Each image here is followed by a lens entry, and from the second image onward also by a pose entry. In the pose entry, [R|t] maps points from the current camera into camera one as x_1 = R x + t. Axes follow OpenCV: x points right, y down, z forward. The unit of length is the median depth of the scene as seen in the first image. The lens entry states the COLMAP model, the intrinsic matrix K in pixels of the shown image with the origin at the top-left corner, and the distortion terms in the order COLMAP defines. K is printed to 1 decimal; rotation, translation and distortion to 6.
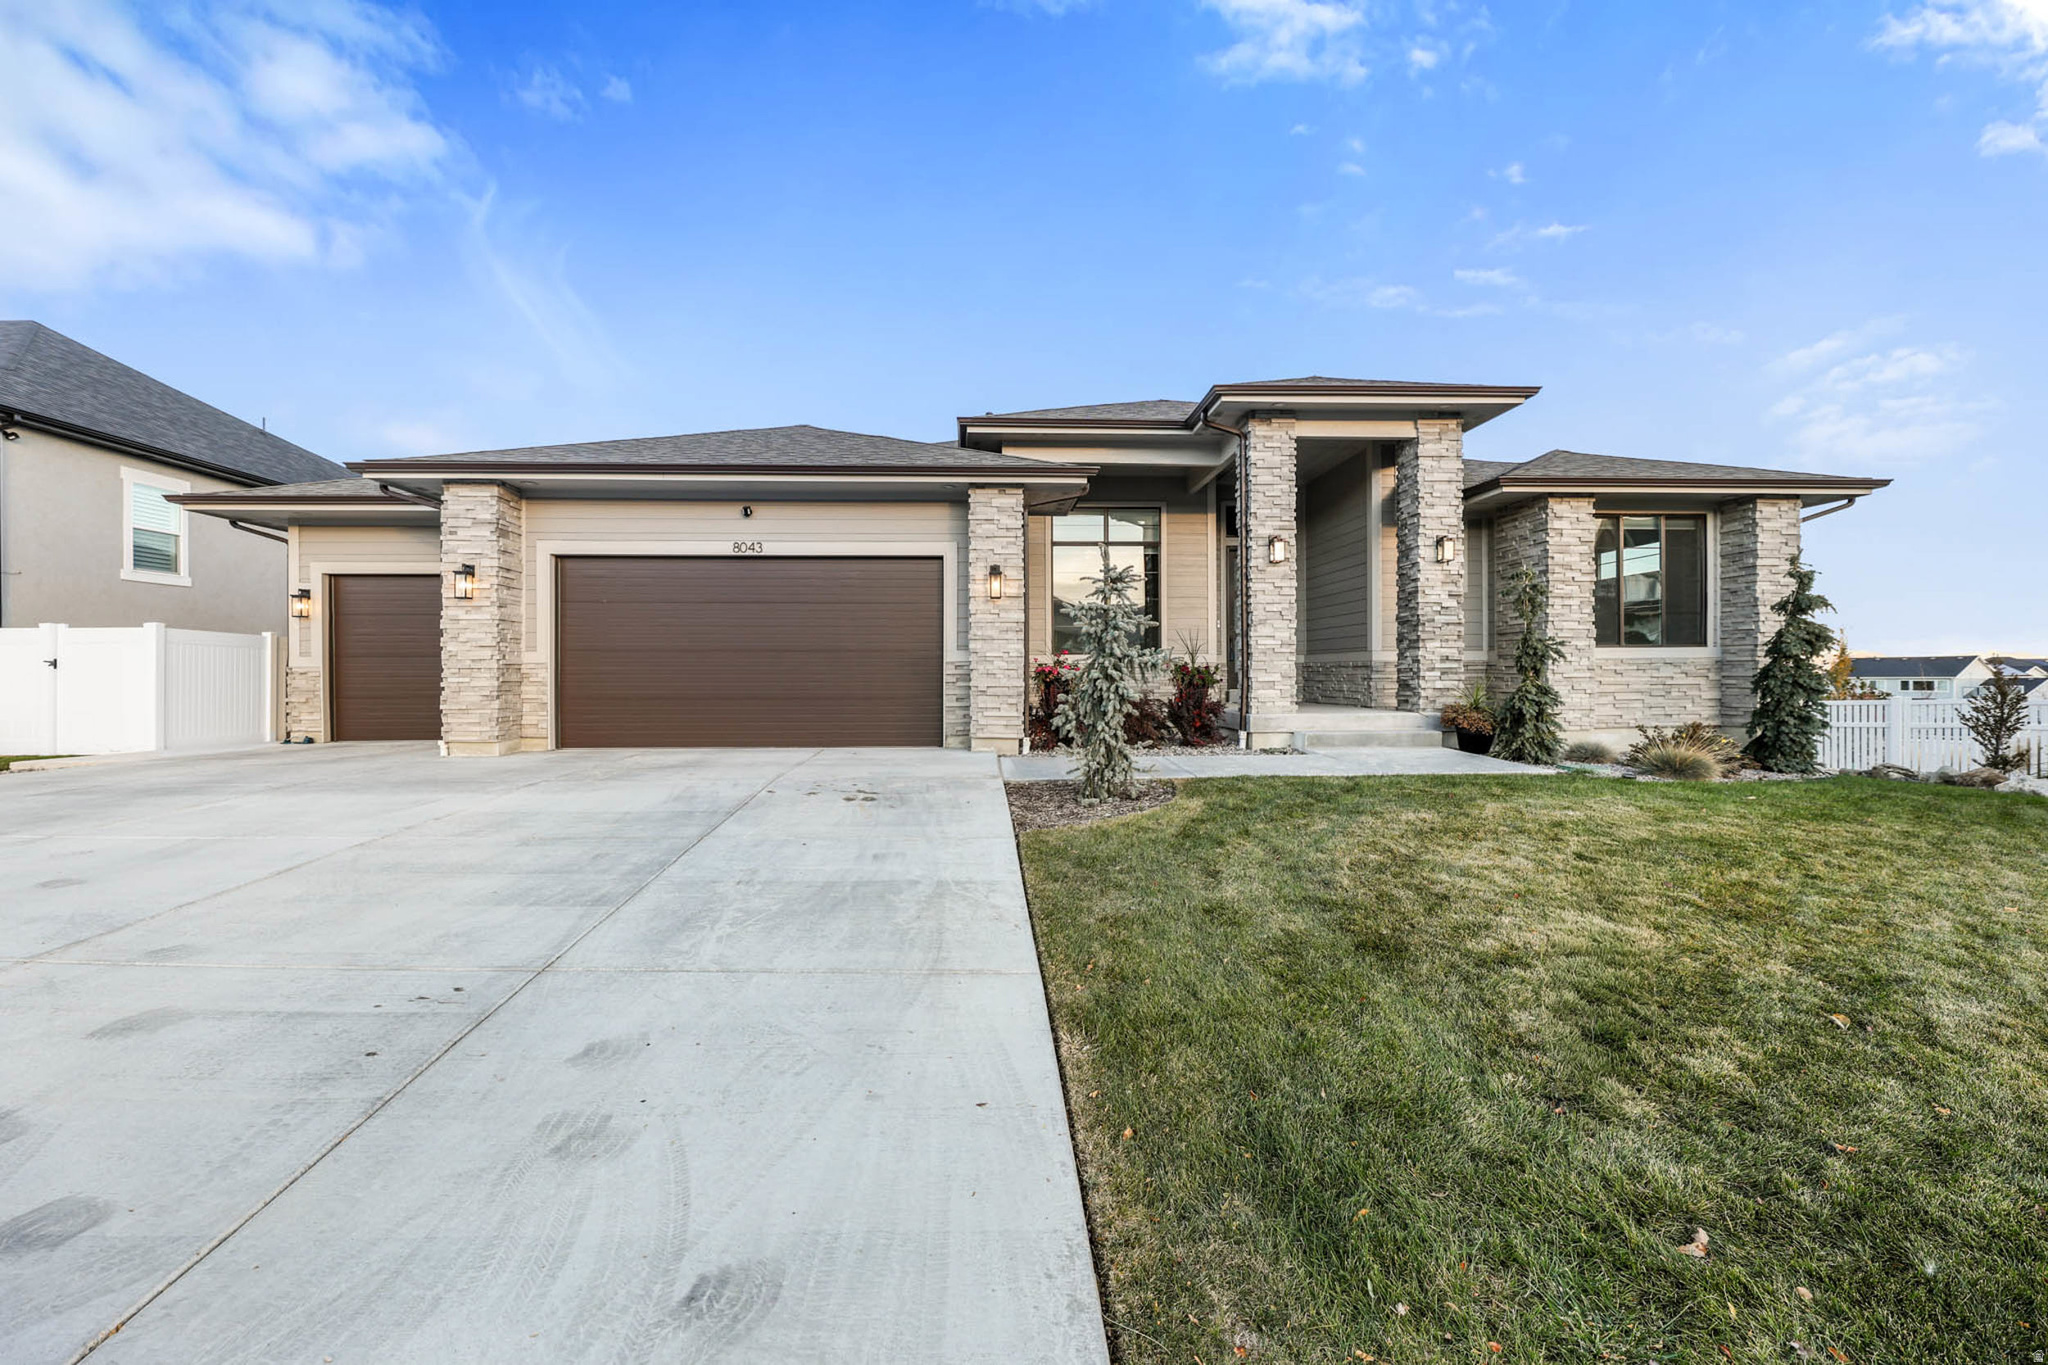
lens RADIAL K [[851.7, 0, 1024.0], [0, 851.7, 682.5], [0, 0, 1]] dist [-0.001744, -0.000175]
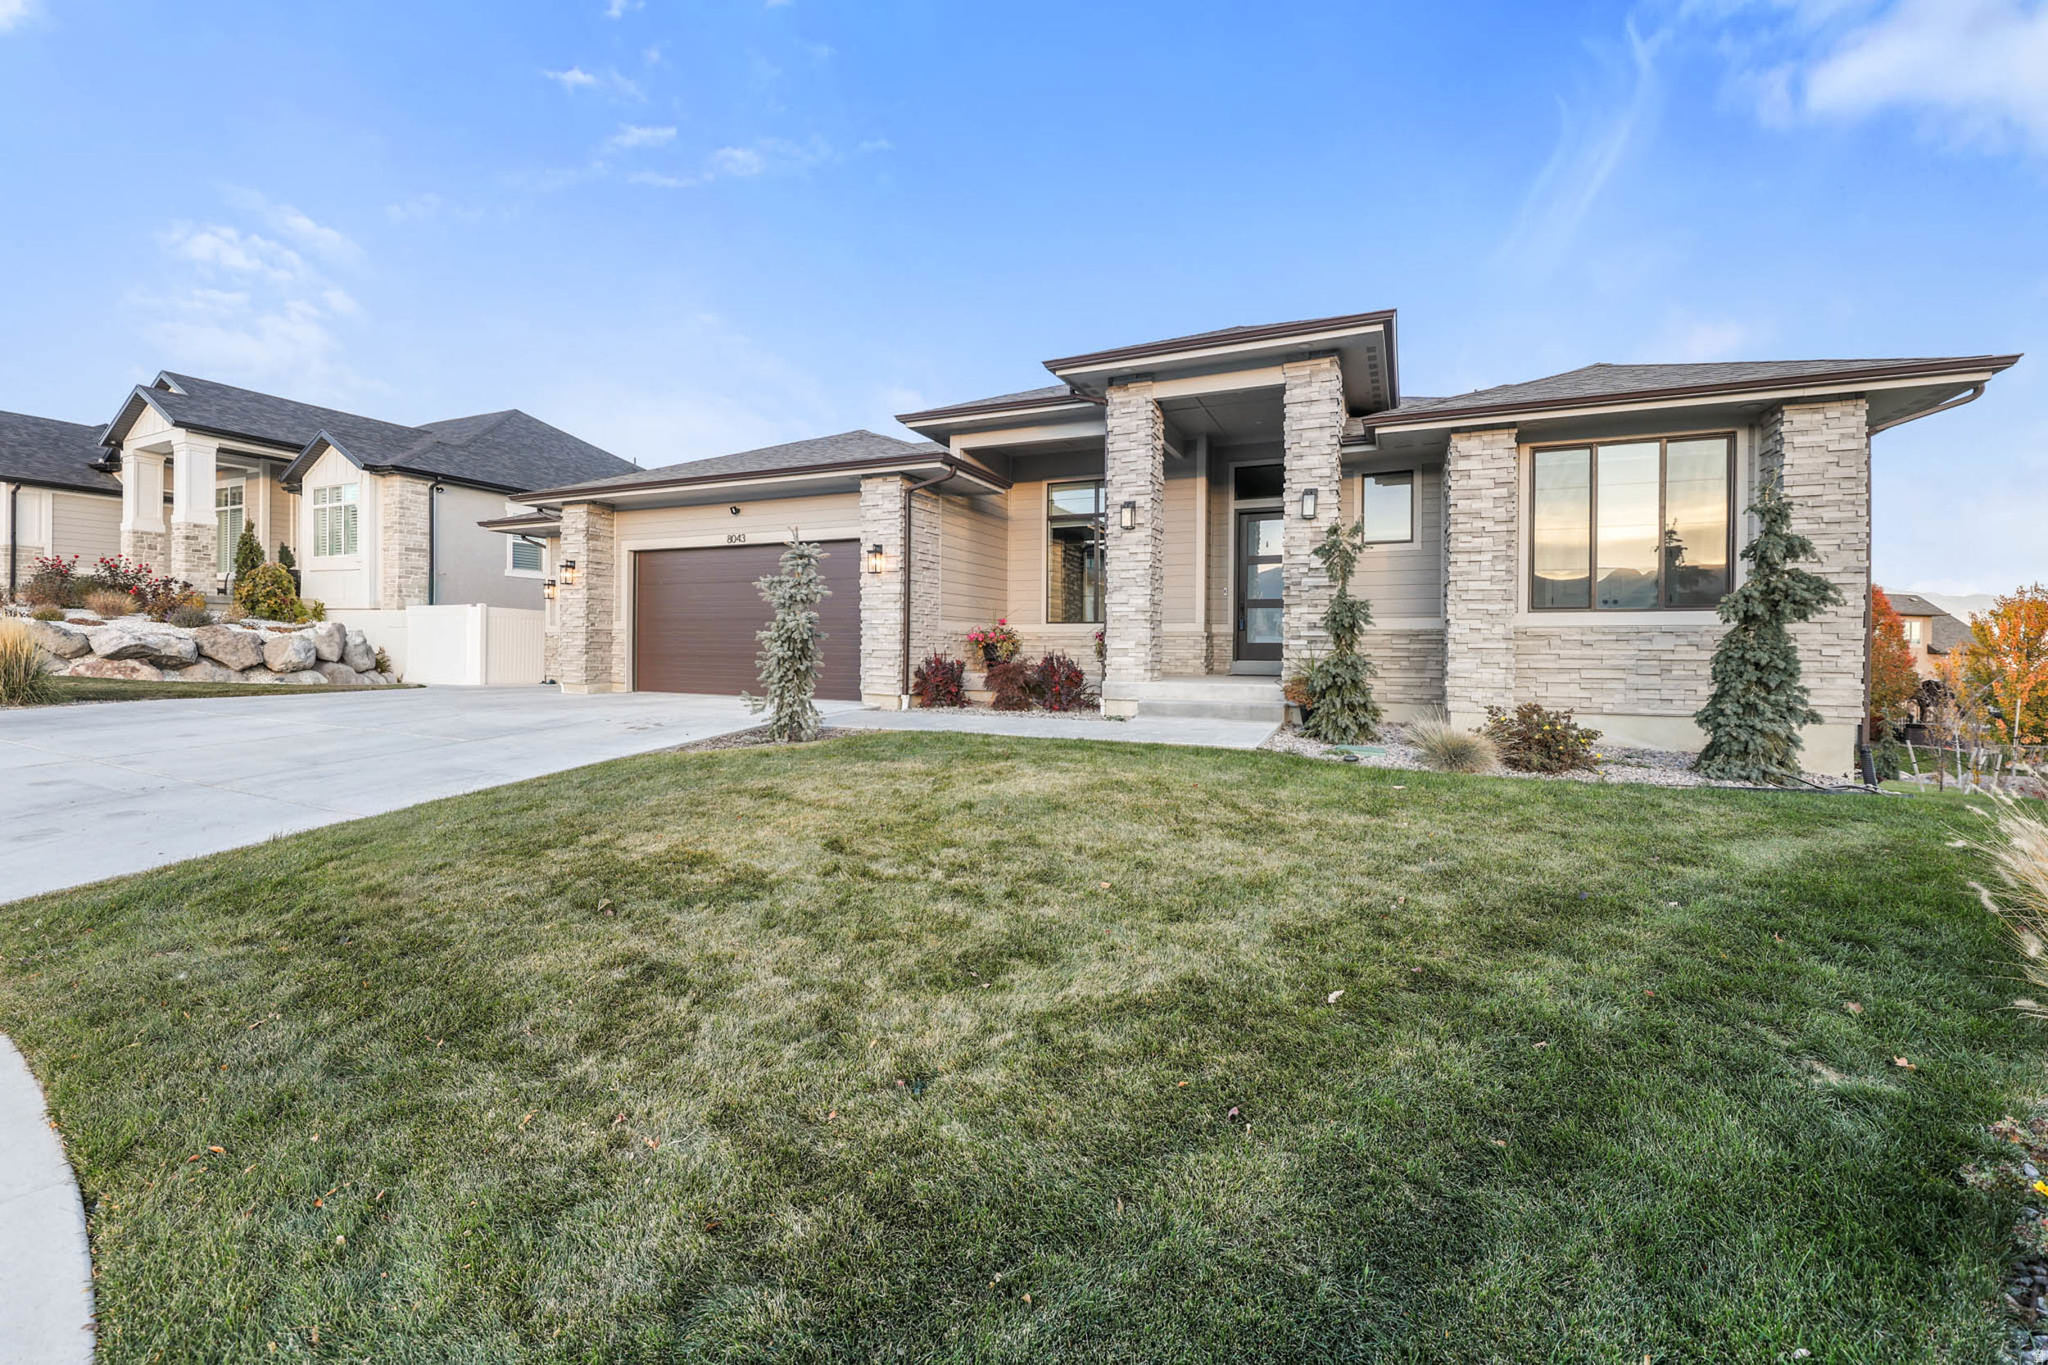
lens RADIAL K [[851.7, 0, 1024.0], [0, 851.7, 682.5], [0, 0, 1]] dist [-0.001744, -0.000175]
pose [[0.890116, 0.029605, -0.454771, 0.640050], [-0.016604, 0.999332, 0.032556, 0.007848], [0.455431, -0.021427, 0.890013, 0.055422]]
